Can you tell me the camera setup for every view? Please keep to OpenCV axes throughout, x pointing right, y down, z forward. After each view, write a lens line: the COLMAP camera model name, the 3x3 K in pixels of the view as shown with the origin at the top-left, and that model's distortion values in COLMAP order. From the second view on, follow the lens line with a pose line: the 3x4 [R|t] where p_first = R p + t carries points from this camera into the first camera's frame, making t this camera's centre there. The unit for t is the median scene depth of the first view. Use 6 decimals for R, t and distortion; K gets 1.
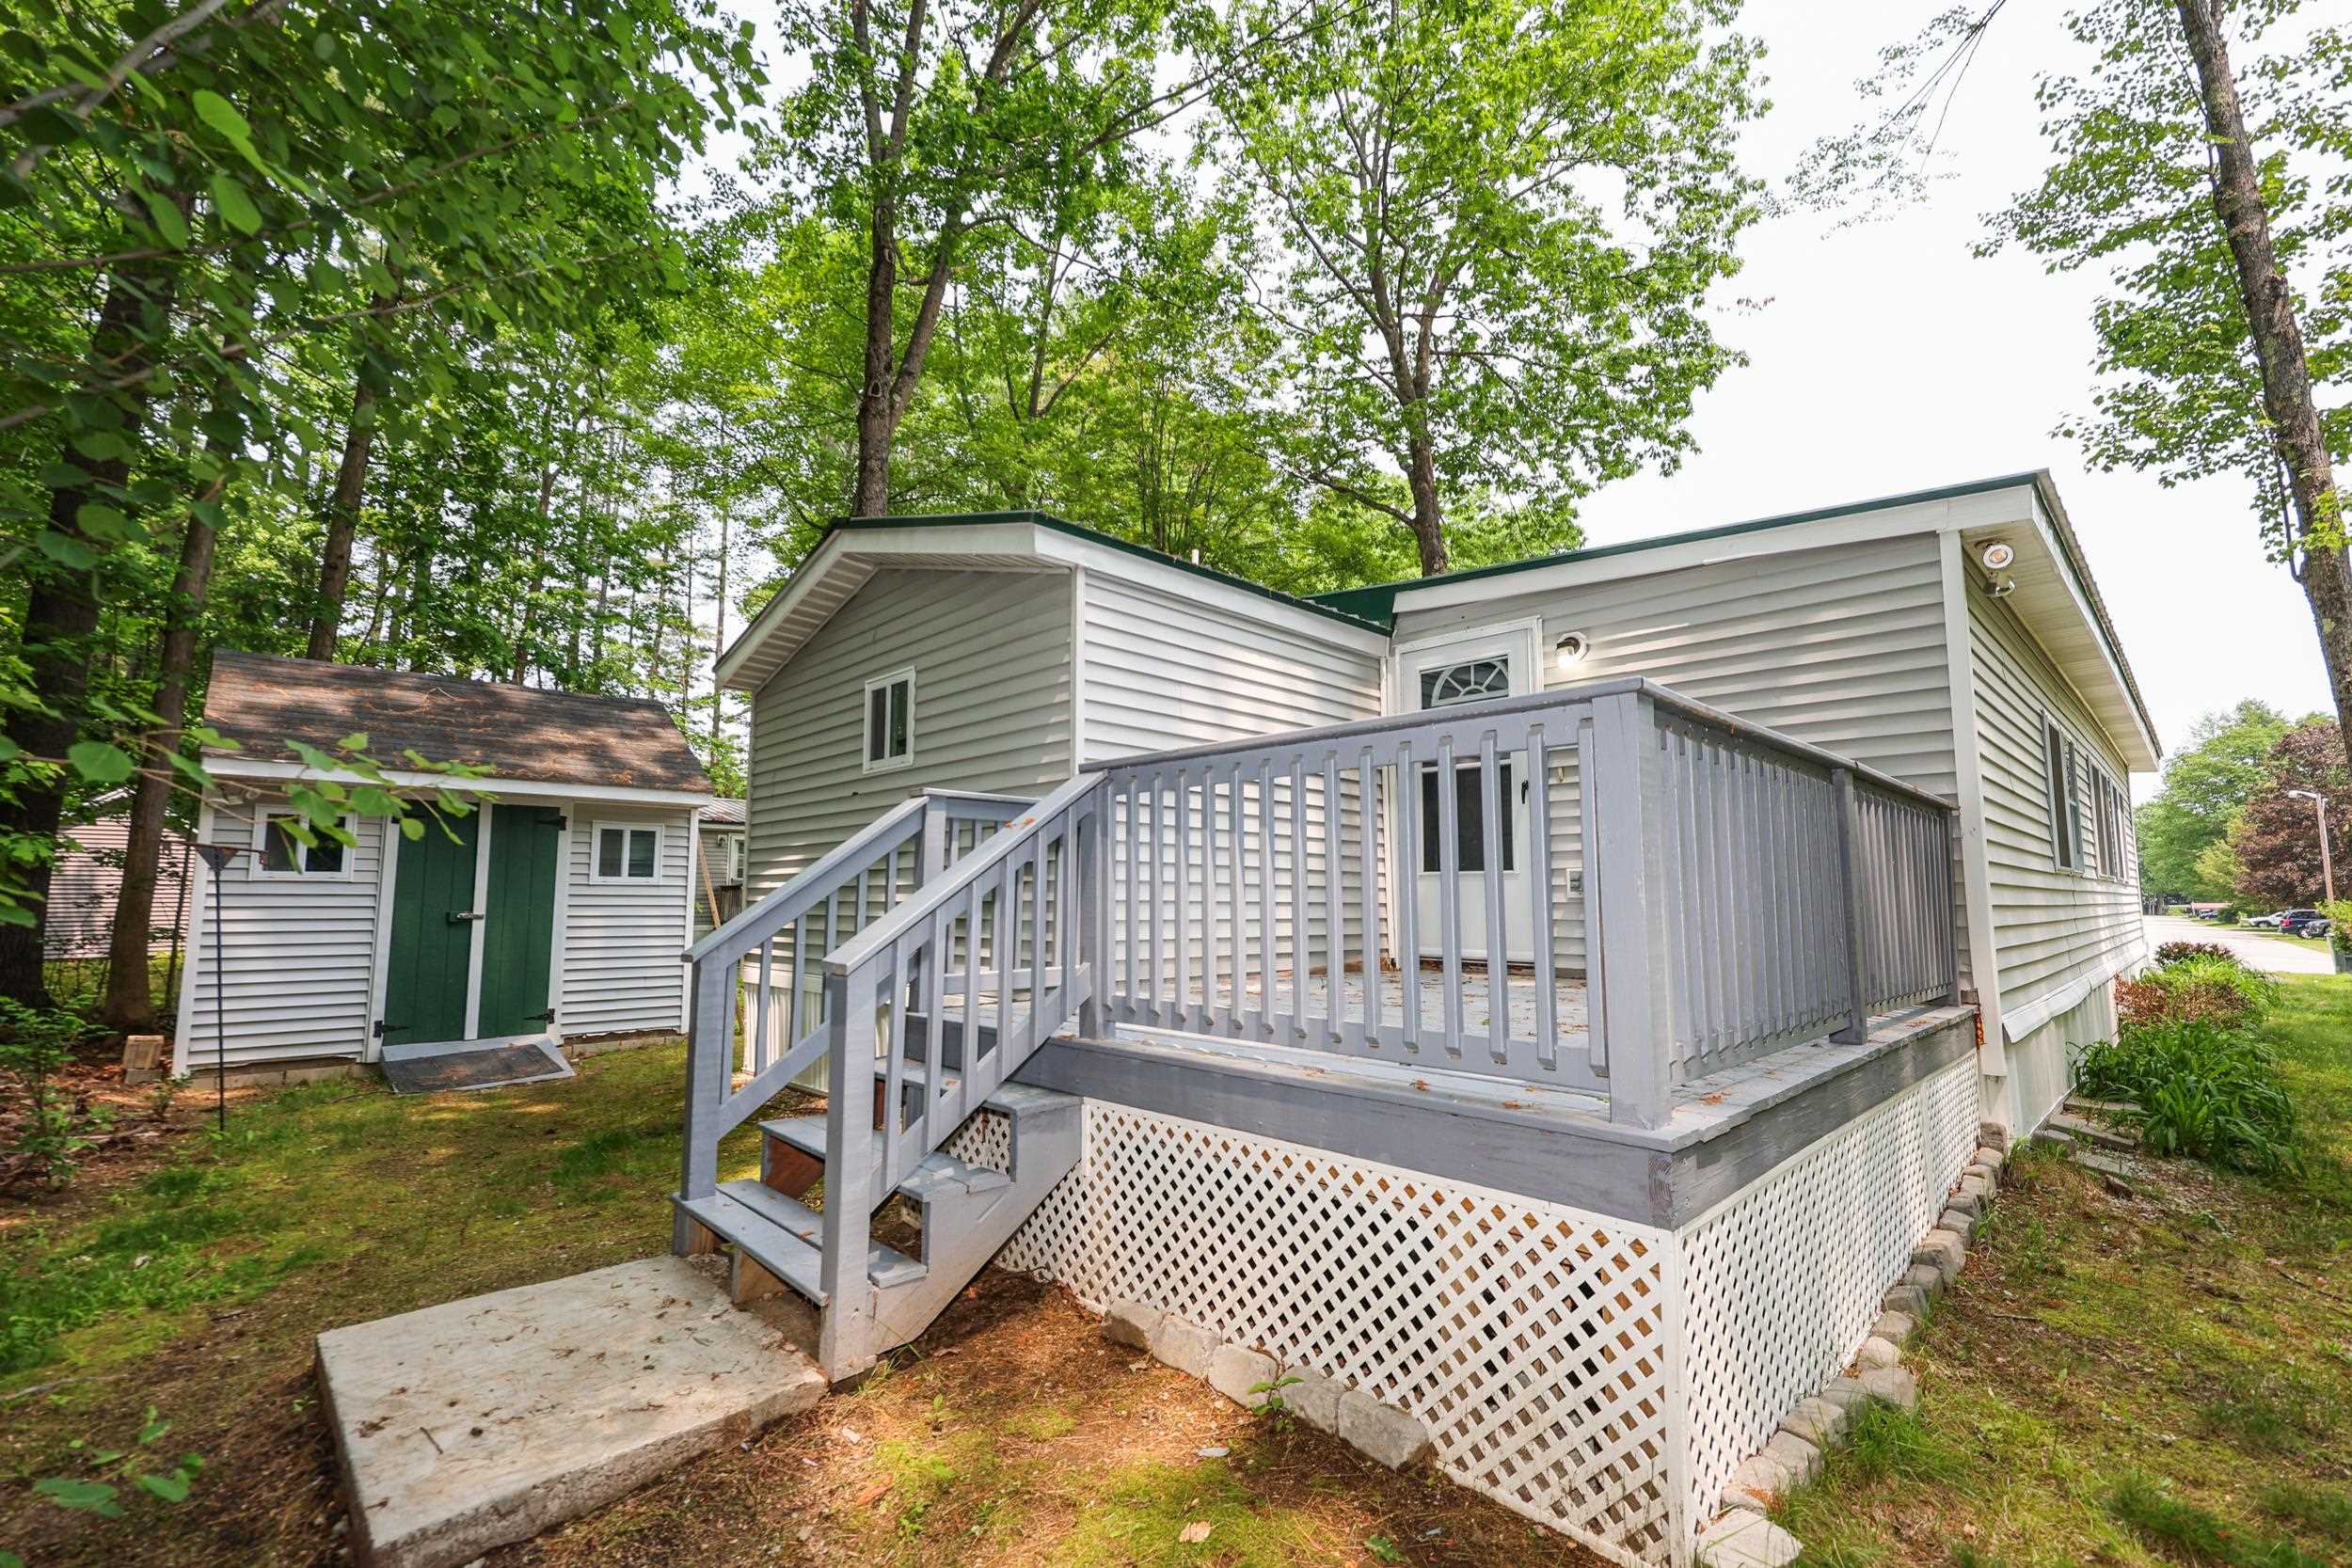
lens RADIAL K [[1009.5, 0, 1170.5], [0, 1009.5, 795.2], [0, 0, 1]] dist [-0.003382, 0.000766]
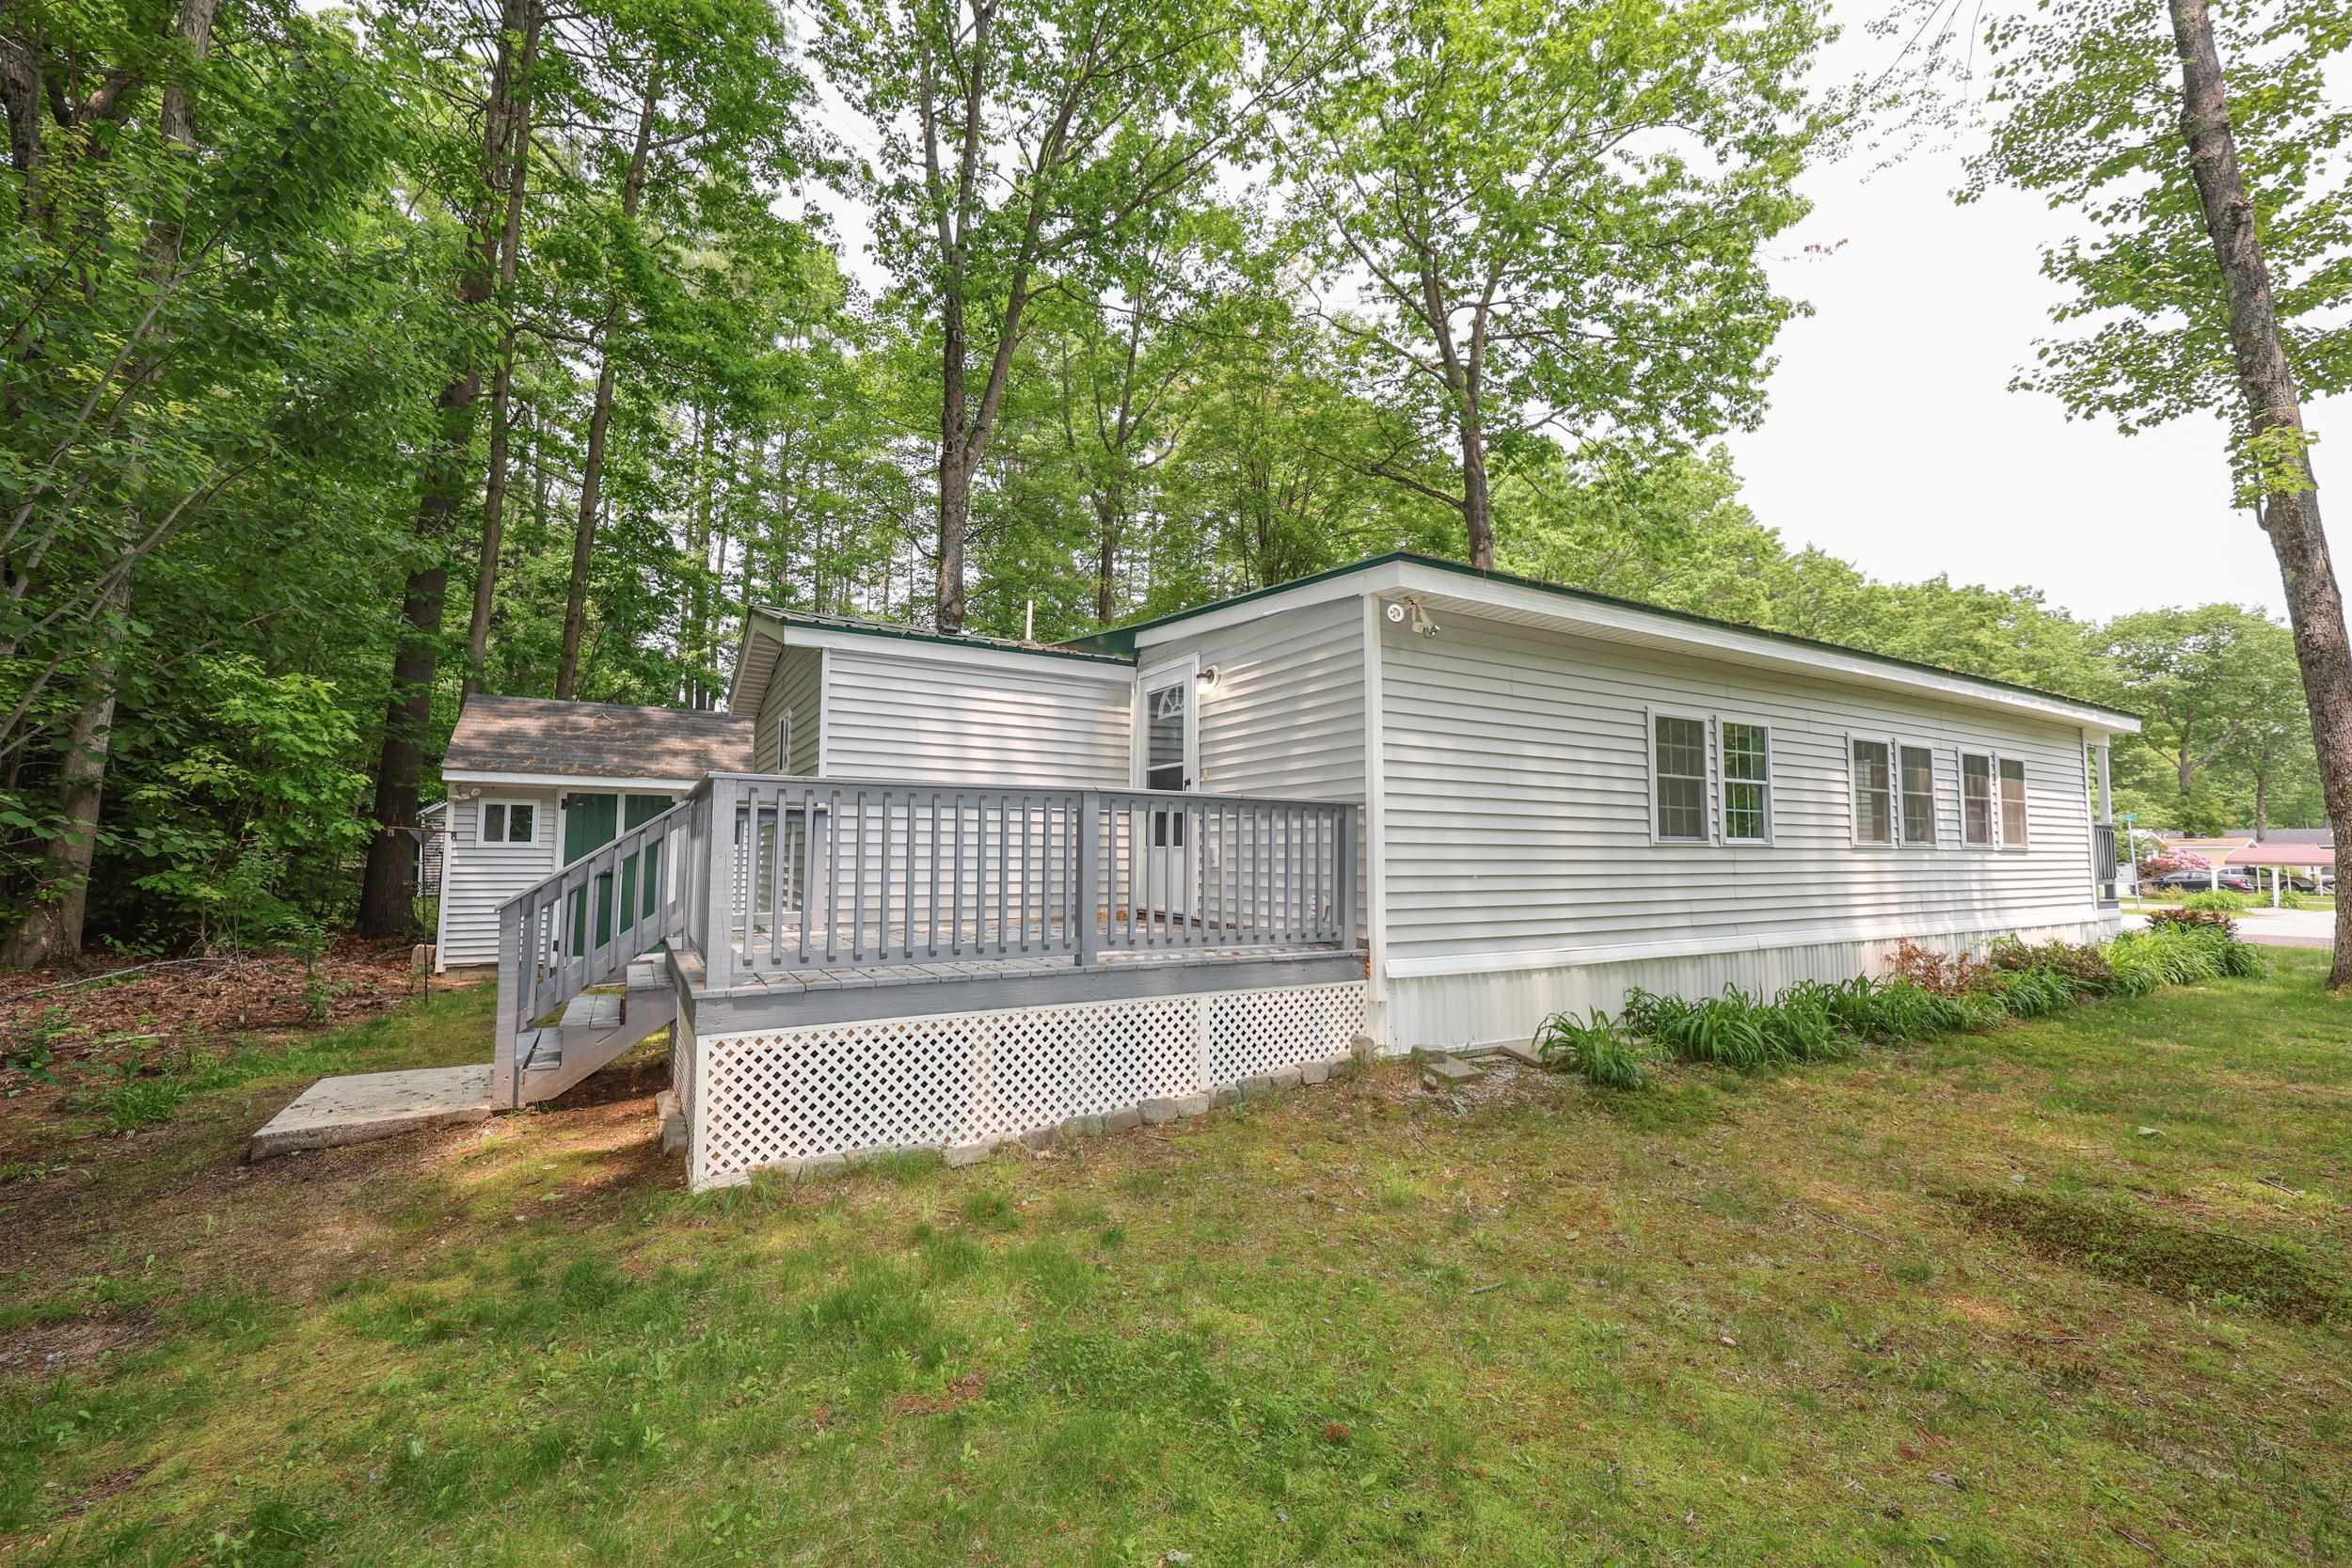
lens RADIAL K [[962.4, 0, 1185.9], [0, 962.4, 785.0], [0, 0, 1]] dist [0.002505, -0.000001]
pose [[0.971183, -0.014406, -0.237900, 0.353285], [0.022839, 0.999203, 0.032730, -0.025270], [0.237239, -0.037220, 0.970738, -0.127058]]
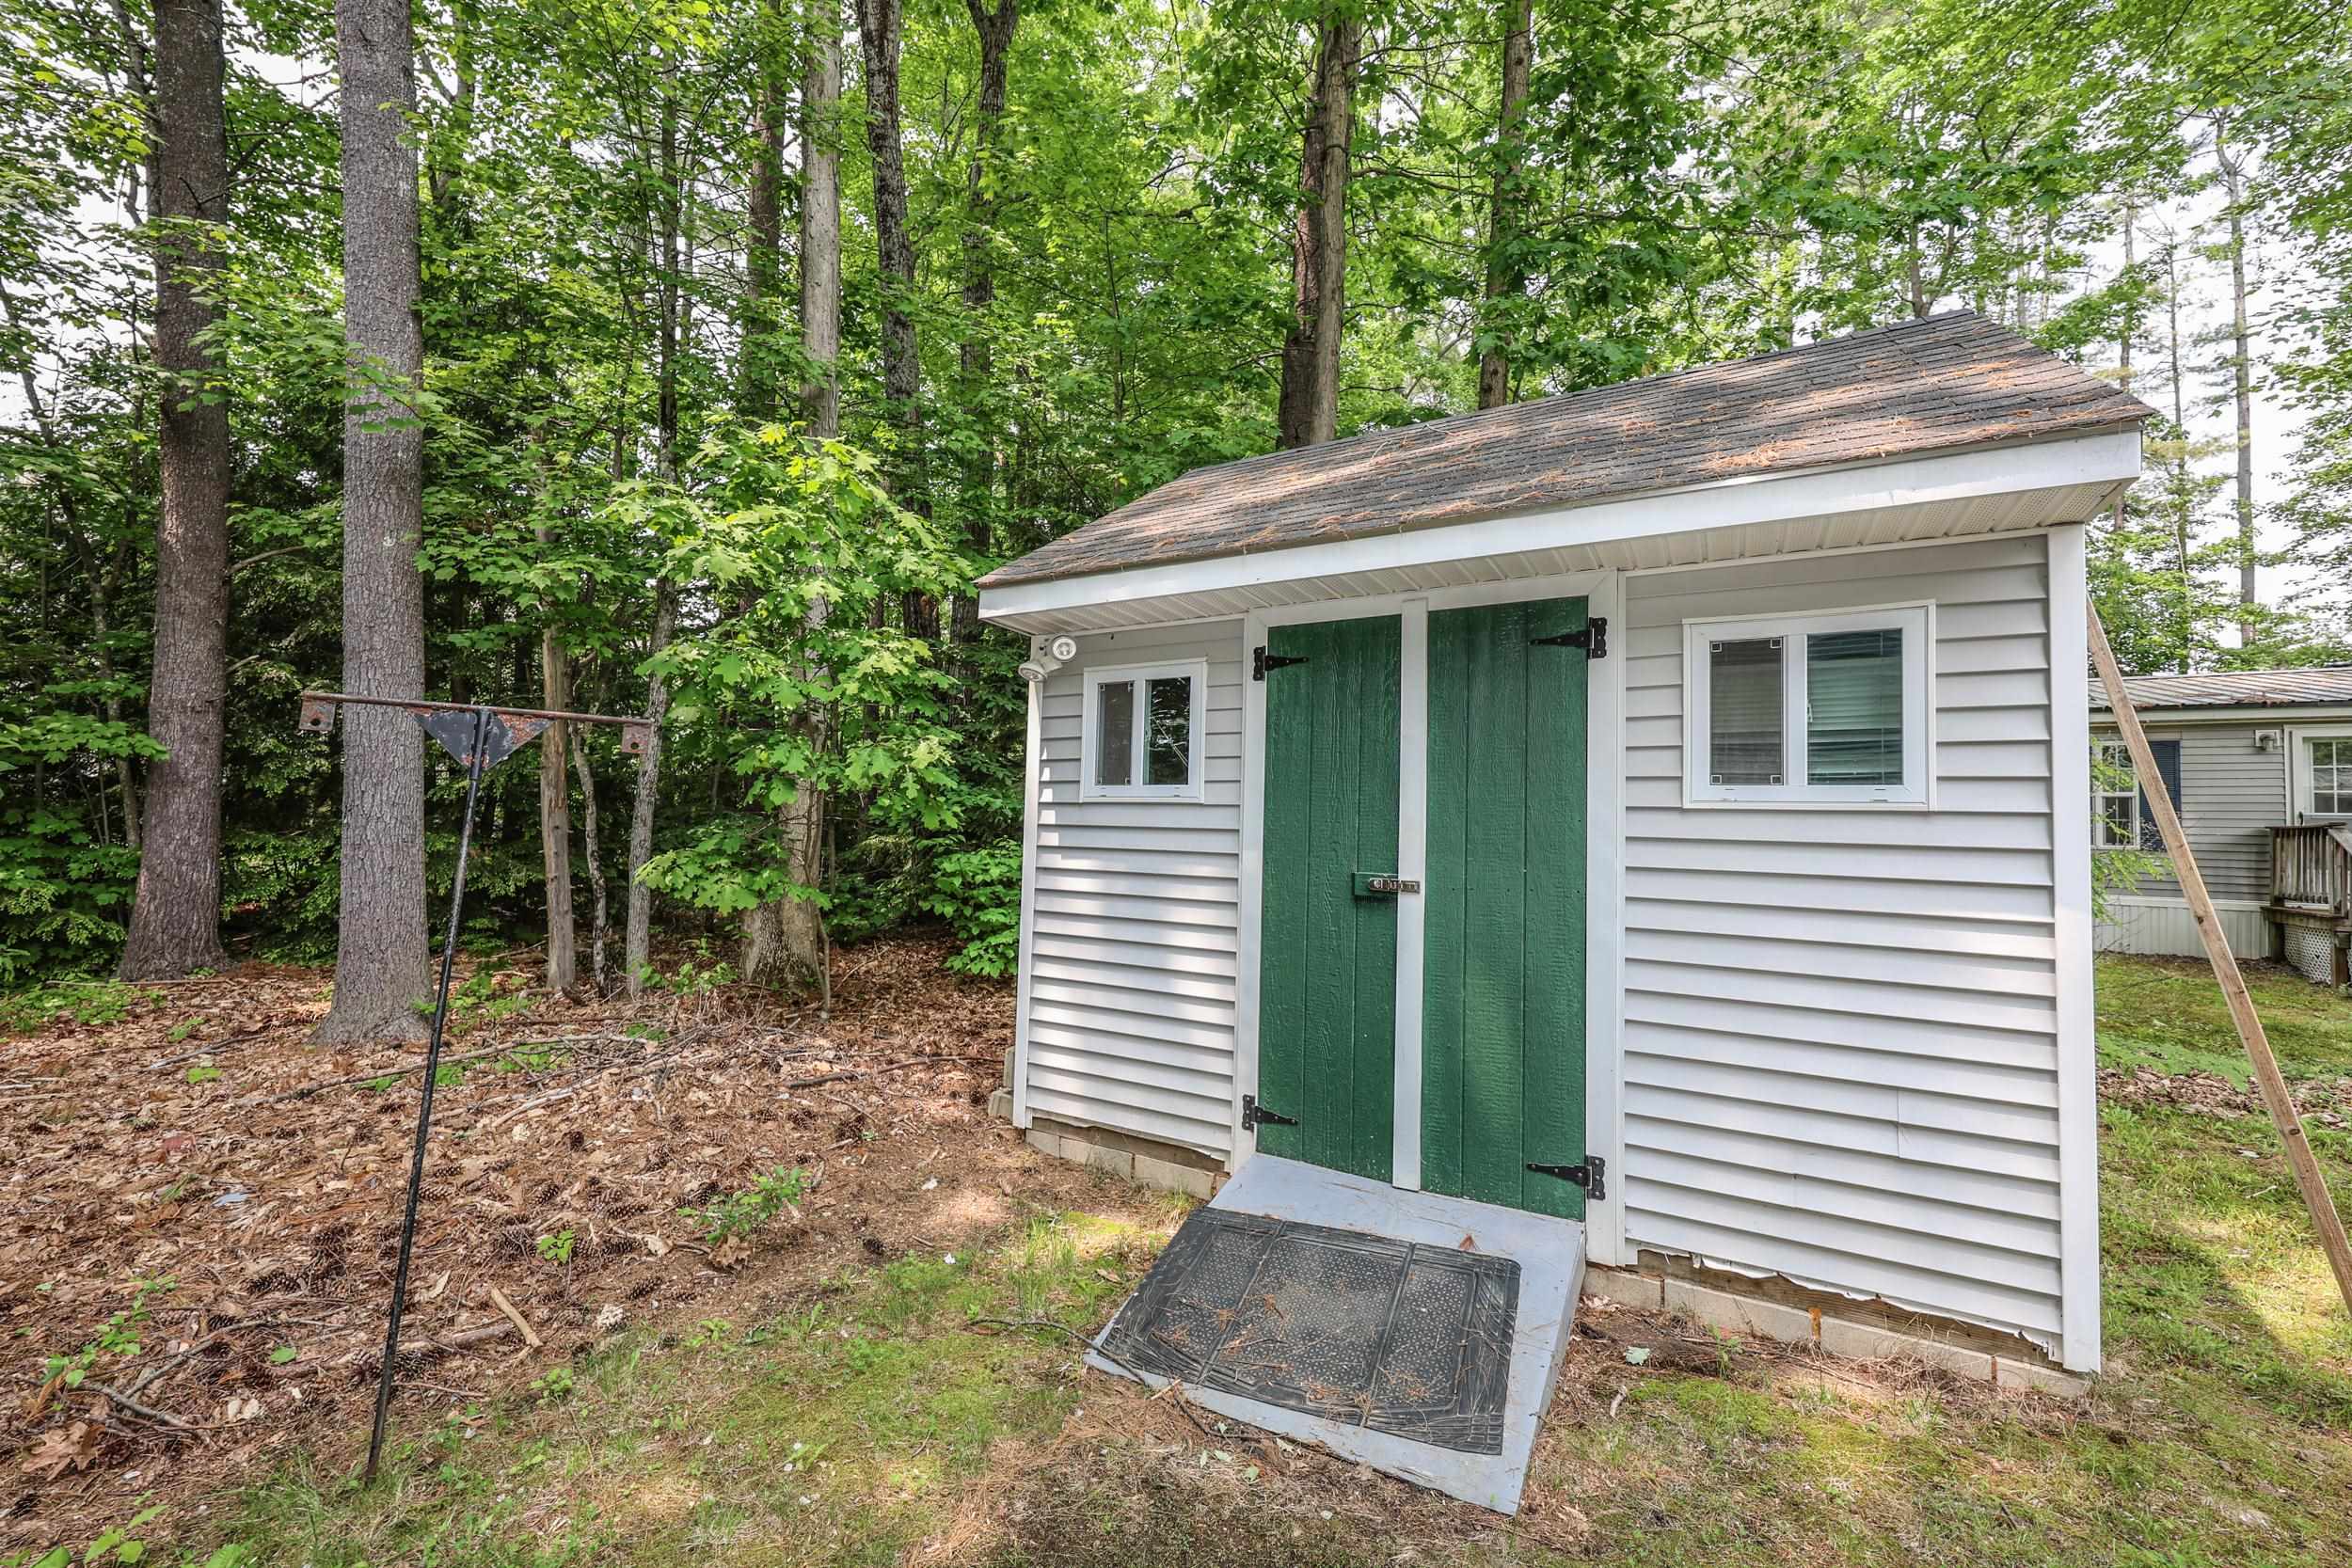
lens RADIAL K [[946.7, 0, 1176.6], [0, 946.7, 783.0], [0, 0, 1]] dist [0.002362, 0.000014]
pose [[0.287166, -0.033902, -0.957281, -0.272854], [0.072682, 0.997264, -0.013514, 0.060938], [0.955119, -0.065697, 0.288844, 0.633977]]
